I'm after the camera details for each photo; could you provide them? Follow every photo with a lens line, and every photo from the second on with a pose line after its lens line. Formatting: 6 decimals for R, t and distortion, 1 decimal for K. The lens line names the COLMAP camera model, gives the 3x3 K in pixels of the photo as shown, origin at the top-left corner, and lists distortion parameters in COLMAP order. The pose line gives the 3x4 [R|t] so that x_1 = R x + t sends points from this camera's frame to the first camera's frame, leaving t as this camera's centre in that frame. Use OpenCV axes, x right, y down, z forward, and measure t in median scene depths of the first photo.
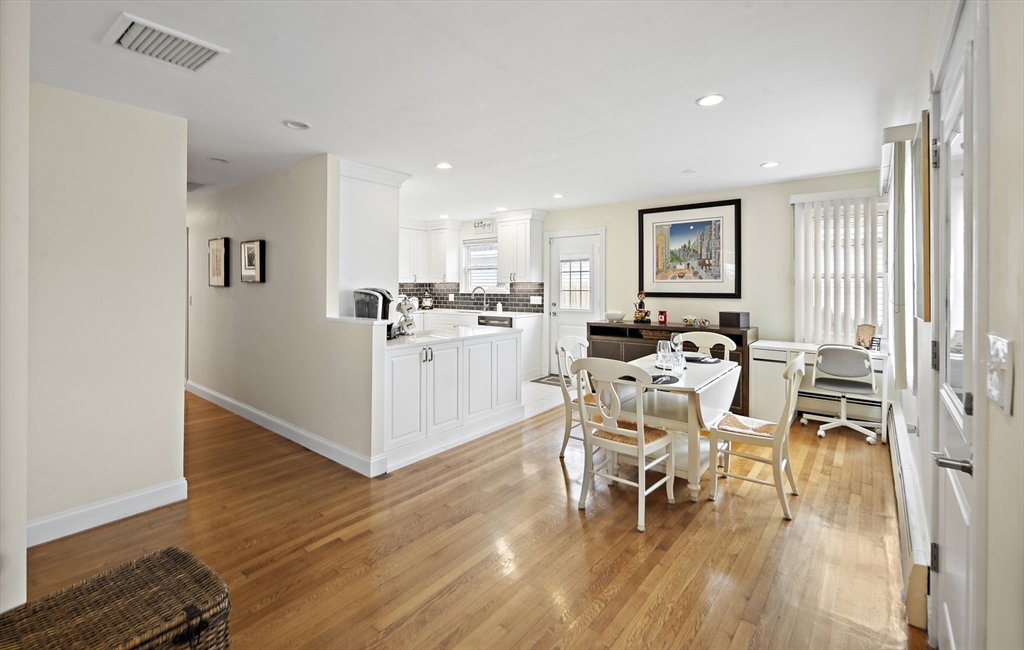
lens RADIAL K [[448.4, 0, 513.7], [0, 448.4, 327.1], [0, 0, 1]] dist [-0.000506, -0.000357]
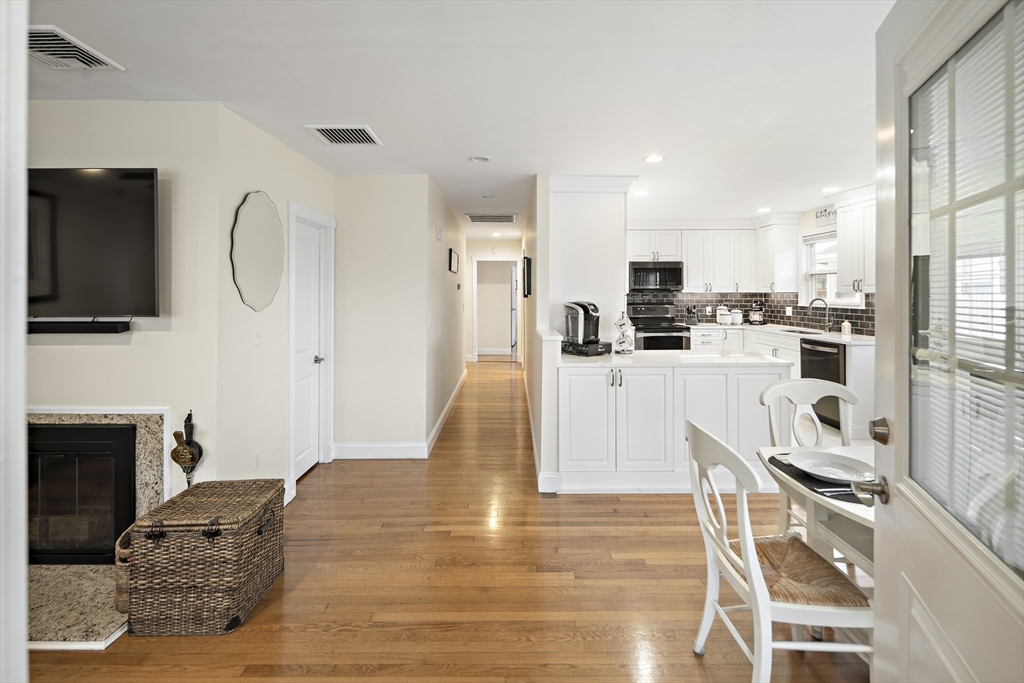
lens RADIAL K [[451.3, 0, 509.0], [0, 451.3, 331.1], [0, 0, 1]] dist [-0.010893, -0.000258]
pose [[0.620712, 0.065833, -0.781270, 0.189648], [-0.069863, 0.997149, 0.028518, -0.021810], [0.780920, 0.036881, 0.623541, 0.145373]]
